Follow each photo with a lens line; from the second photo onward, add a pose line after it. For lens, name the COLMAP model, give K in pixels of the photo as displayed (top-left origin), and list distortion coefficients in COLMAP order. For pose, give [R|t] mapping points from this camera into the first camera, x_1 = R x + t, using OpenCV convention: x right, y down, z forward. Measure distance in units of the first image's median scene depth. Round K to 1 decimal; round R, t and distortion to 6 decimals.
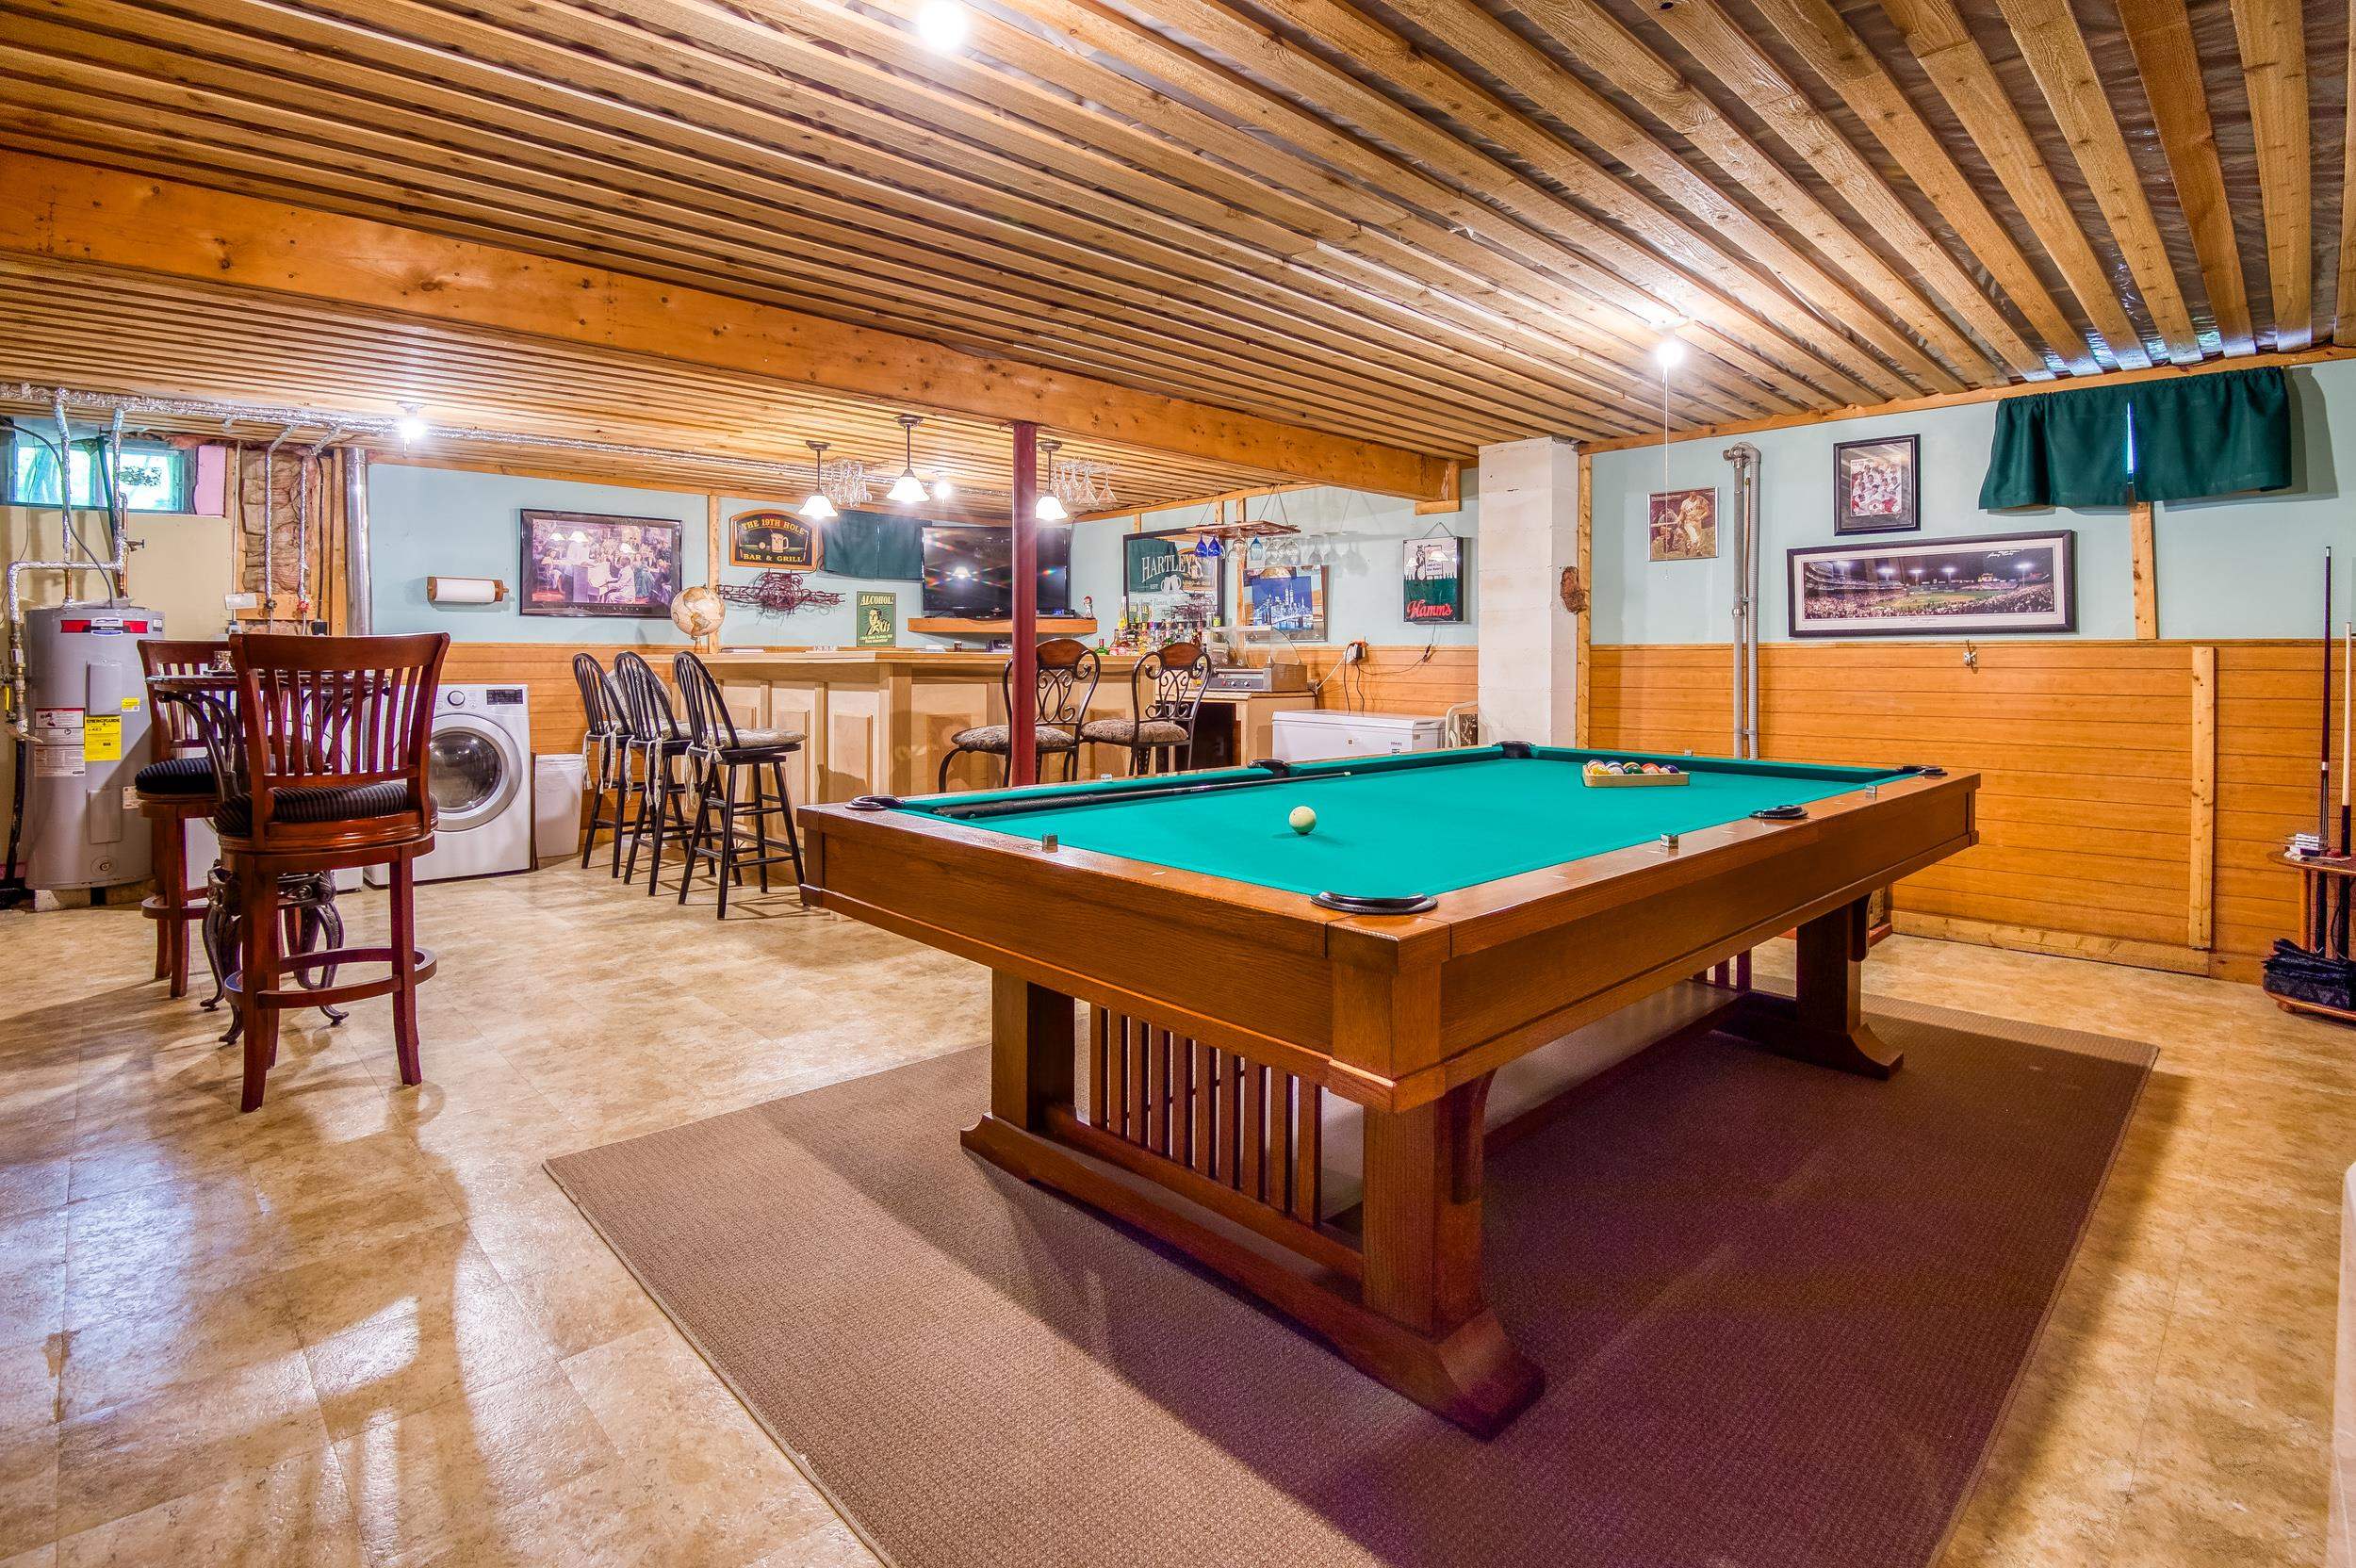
lens RADIAL K [[1111.6, 0, 1184.8], [0, 1111.6, 775.2], [0, 0, 1]] dist [-0.002542, -0.000070]
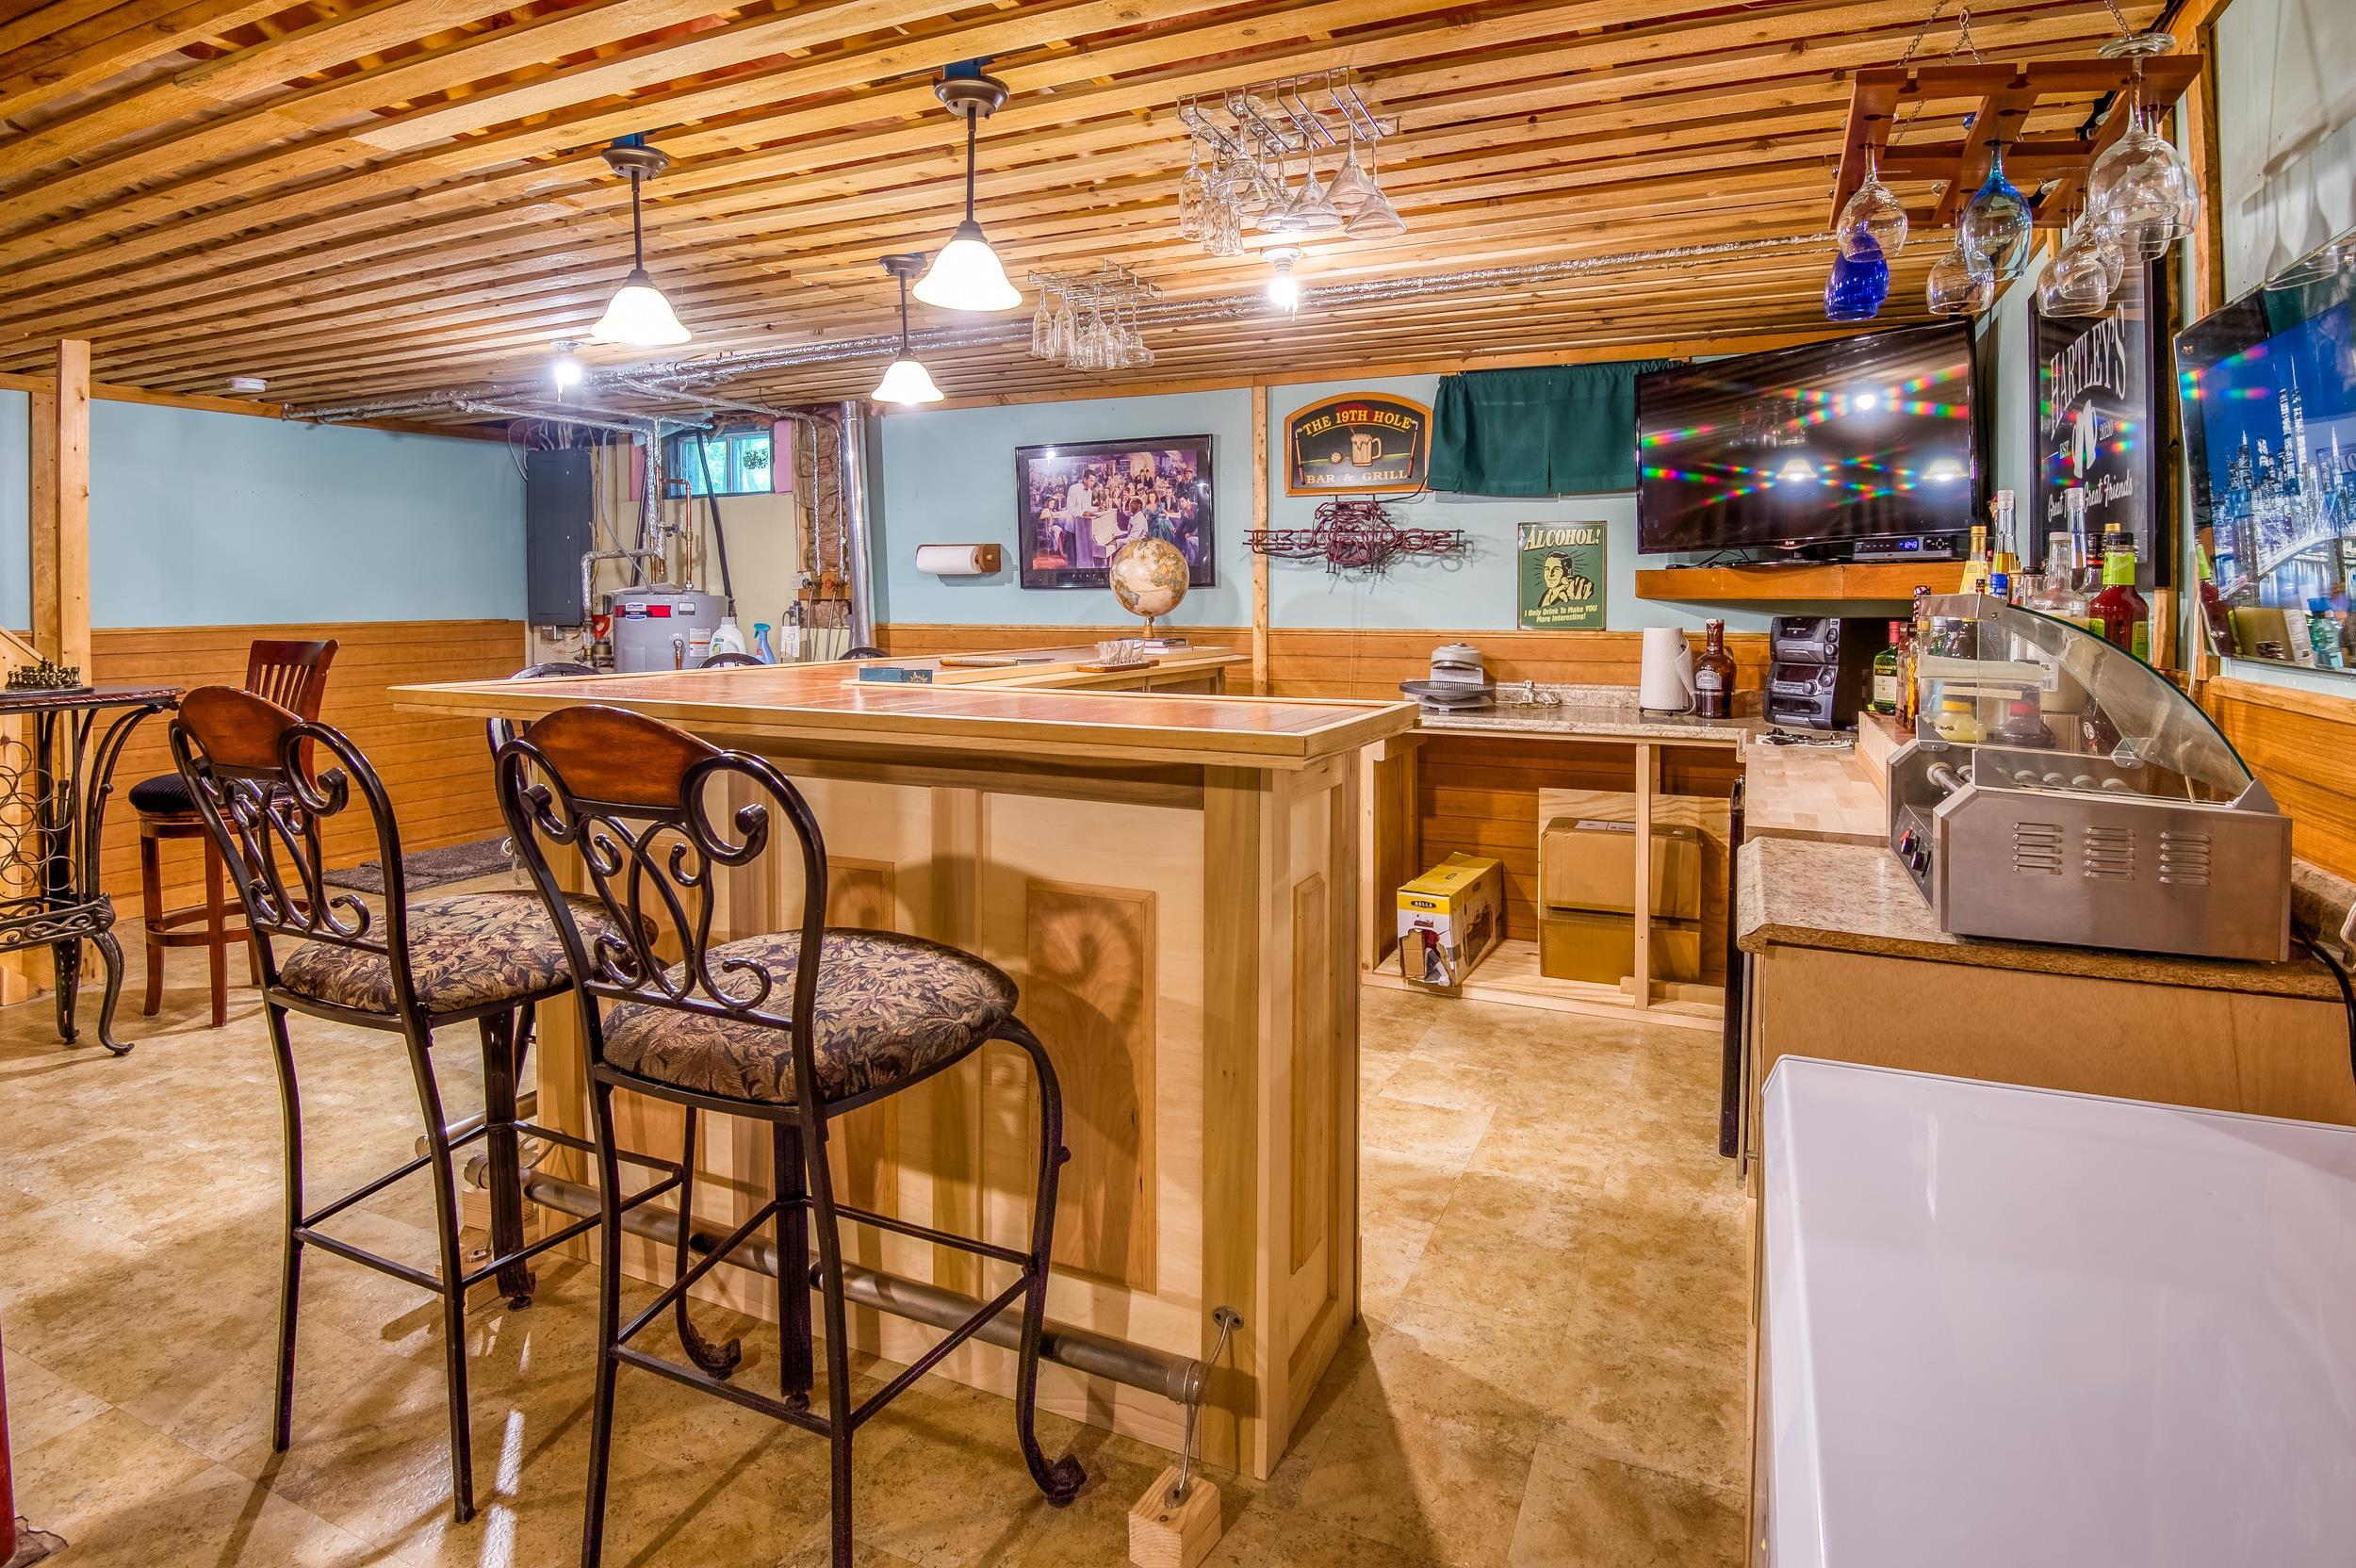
lens RADIAL K [[1241.0, 0, 1182.0], [0, 1241.0, 776.0], [0, 0, 1]] dist [0.002799, -0.000040]
pose [[0.357557, 0.126095, -0.925339, 0.235131], [-0.098317, 0.990419, 0.096973, -0.101167], [0.928702, 0.056303, 0.366529, 0.735812]]
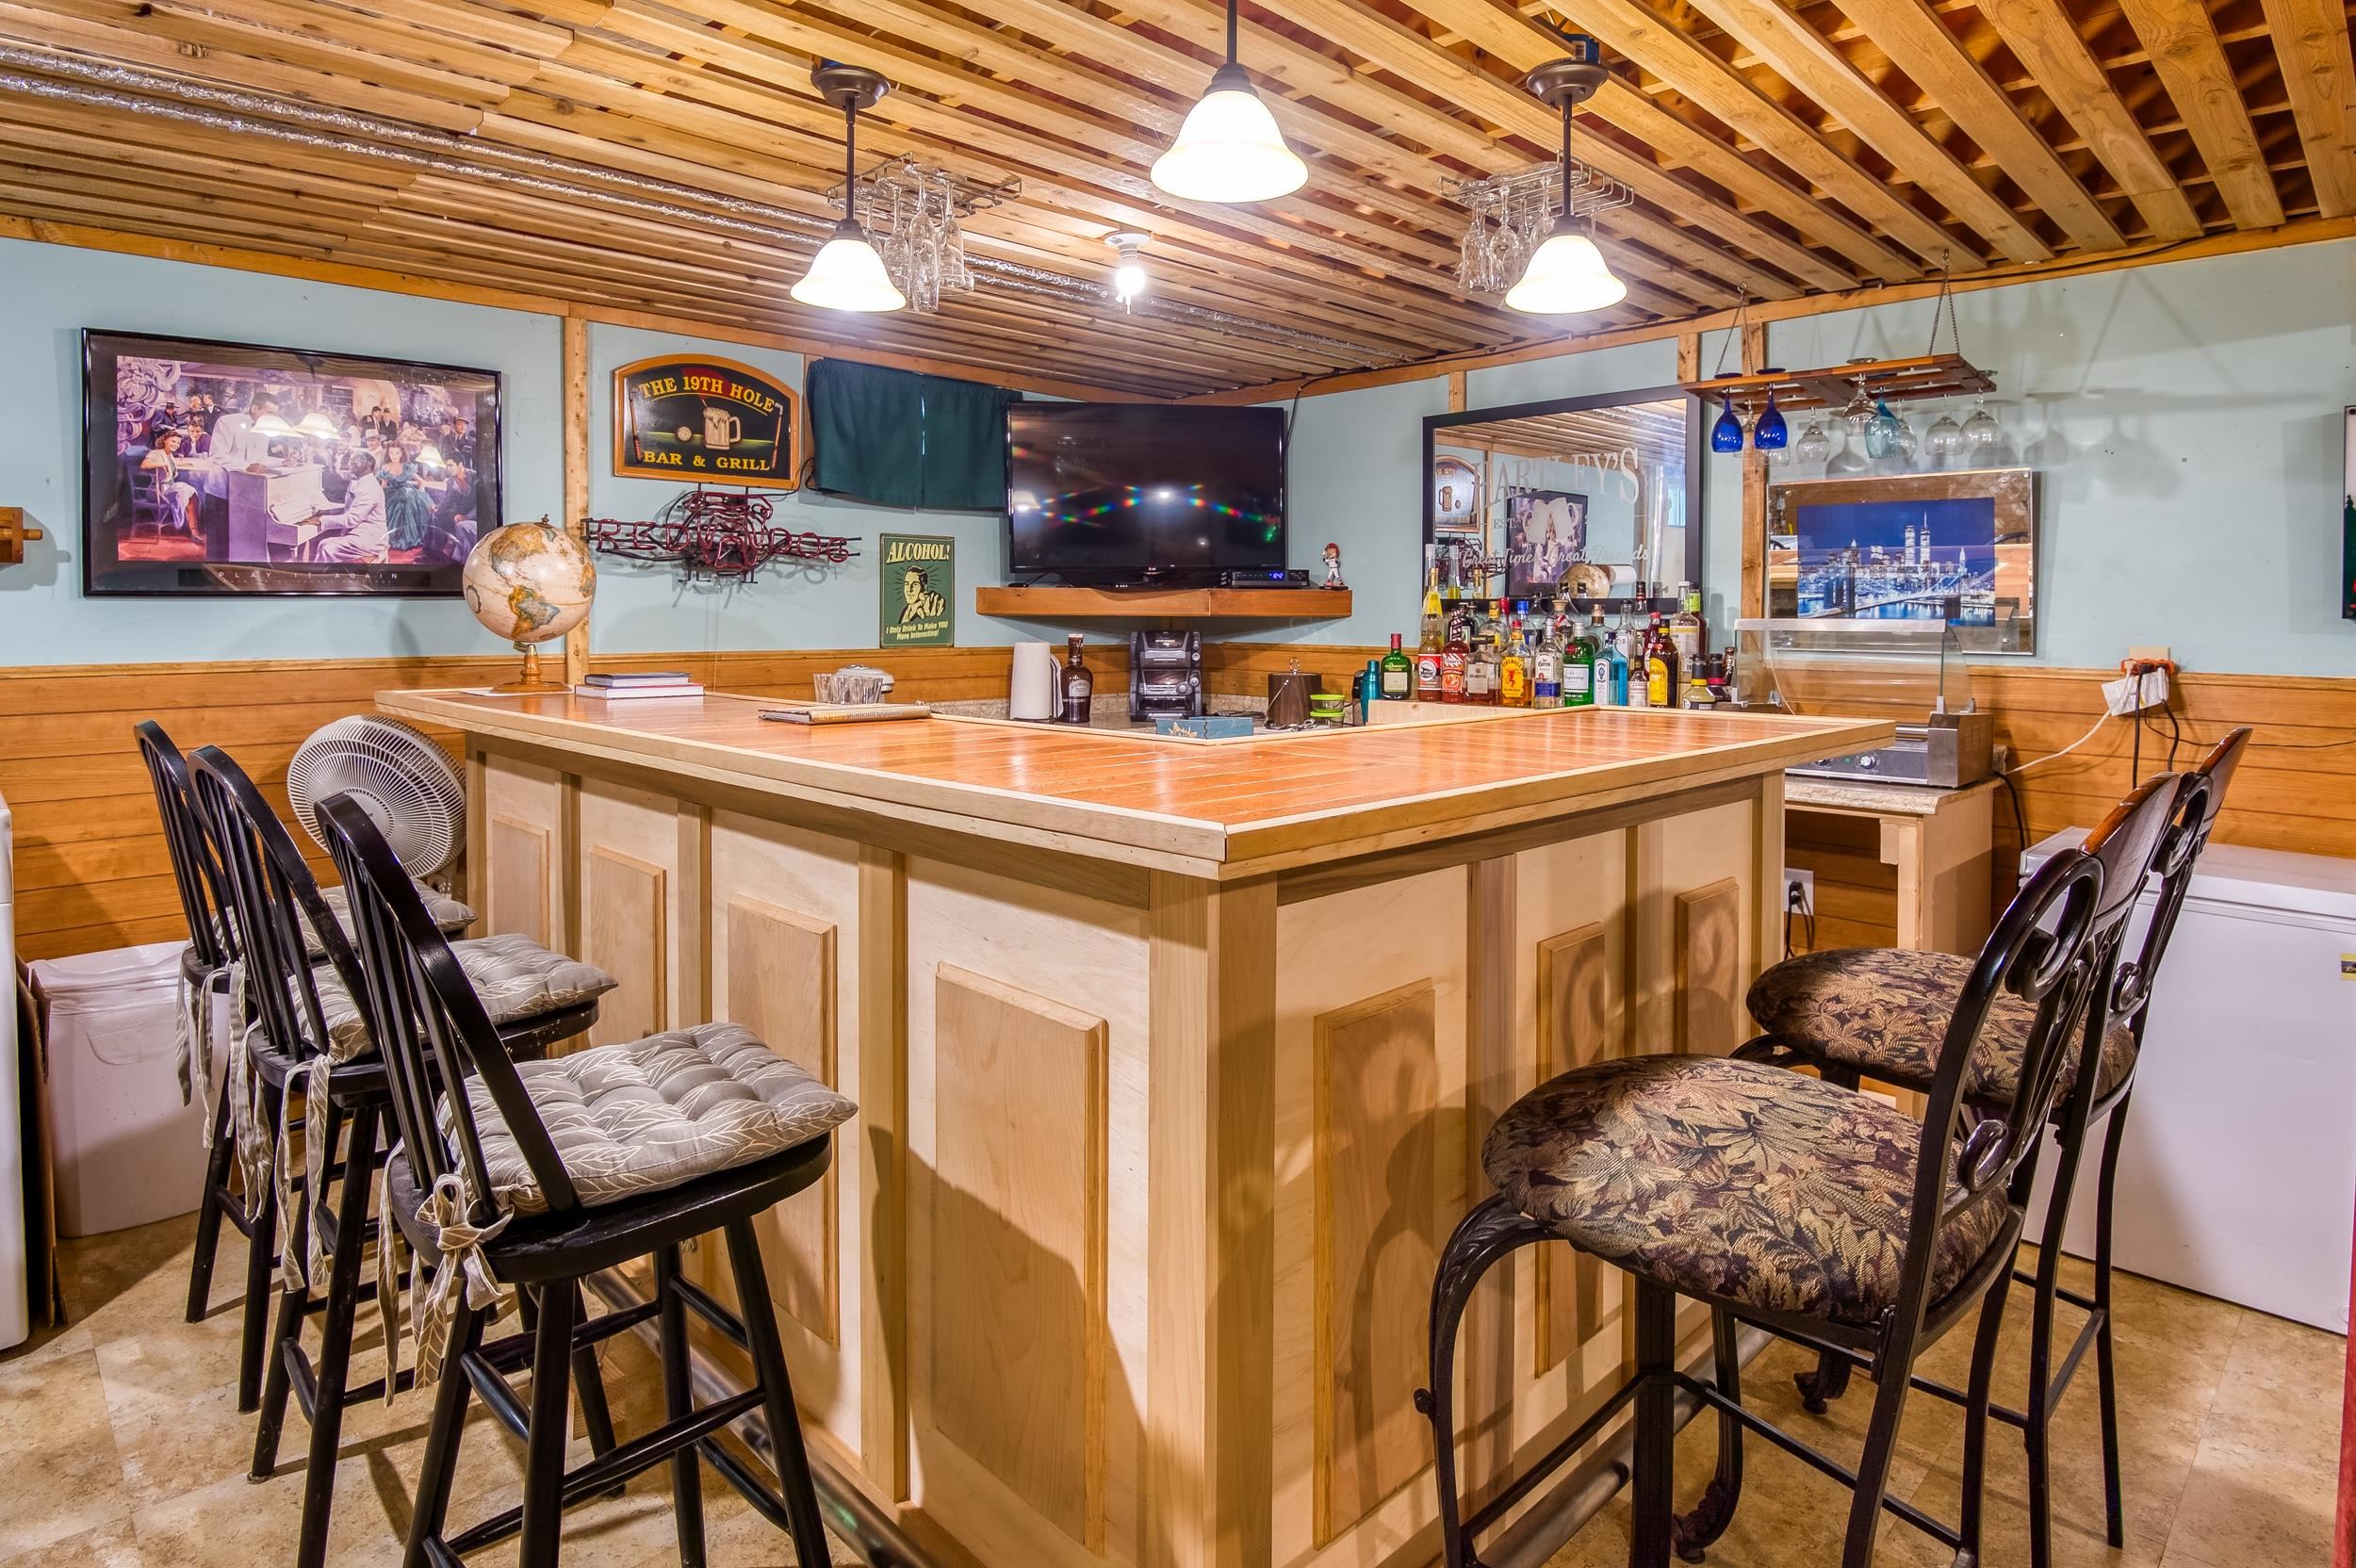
lens RADIAL K [[1280.7, 0, 1177.4], [0, 1280.7, 781.6], [0, 0, 1]] dist [-0.018654, -0.002927]
pose [[0.999997, 0.000283, -0.002291, -0.187240], [-0.000223, 0.999665, 0.025895, -0.081931], [0.002298, -0.025894, 0.999662, 0.501839]]
